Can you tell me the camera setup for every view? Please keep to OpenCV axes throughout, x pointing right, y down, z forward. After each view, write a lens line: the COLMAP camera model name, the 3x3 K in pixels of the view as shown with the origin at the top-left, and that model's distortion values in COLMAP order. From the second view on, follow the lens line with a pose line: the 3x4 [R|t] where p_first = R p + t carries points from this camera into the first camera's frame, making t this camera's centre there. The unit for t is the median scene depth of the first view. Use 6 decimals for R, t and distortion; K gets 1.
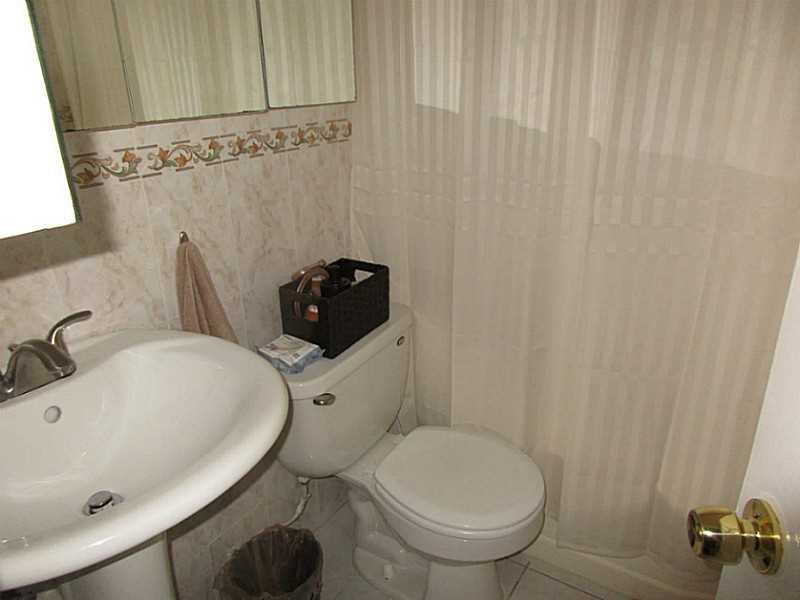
lens RADIAL K [[593.3, 0, 397.1], [0, 593.3, 300.9], [0, 0, 1]] dist [0.000910, 0.001307]
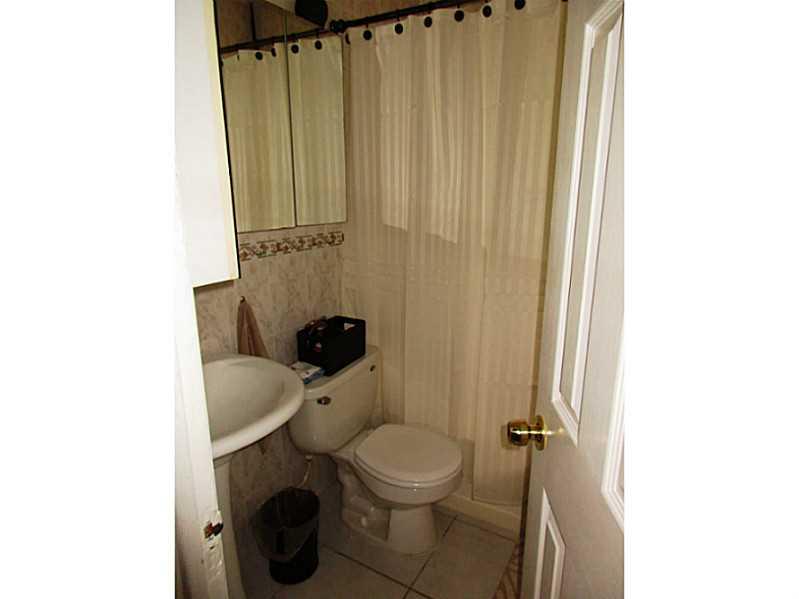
lens RADIAL K [[592.6, 0, 396.6], [0, 592.6, 300.4], [0, 0, 1]] dist [0.000910, 0.001307]
pose [[0.999566, 0.008036, 0.028358, 0.024745], [-0.003341, 0.986805, -0.161876, 0.152452], [-0.029285, 0.161711, 0.986404, -0.614802]]
